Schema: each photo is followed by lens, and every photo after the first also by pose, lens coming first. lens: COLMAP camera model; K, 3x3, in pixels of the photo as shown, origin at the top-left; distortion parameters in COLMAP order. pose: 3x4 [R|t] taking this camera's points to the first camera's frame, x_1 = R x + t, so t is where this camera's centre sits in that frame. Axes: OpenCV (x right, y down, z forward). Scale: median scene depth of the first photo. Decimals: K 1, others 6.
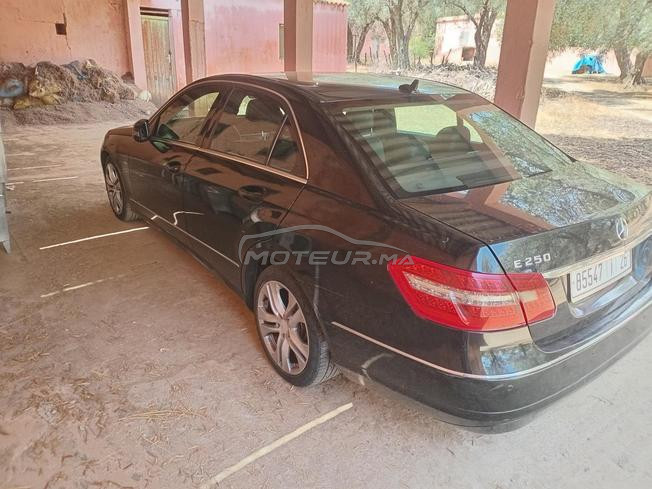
lens RADIAL K [[485.7, 0, 326.0], [0, 485.7, 244.5], [0, 0, 1]] dist [-0.003547, -0.002300]
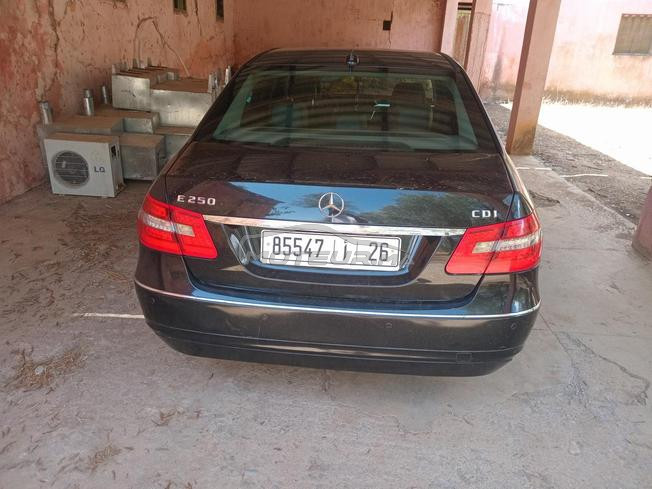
lens RADIAL K [[485.7, 0, 326.0], [0, 485.7, 244.5], [0, 0, 1]] dist [-0.003547, -0.002300]
pose [[0.736250, 0.252882, -0.627683, 0.210974], [-0.252887, 0.963167, 0.091415, -0.006883], [0.627681, 0.091428, 0.773083, 0.054355]]
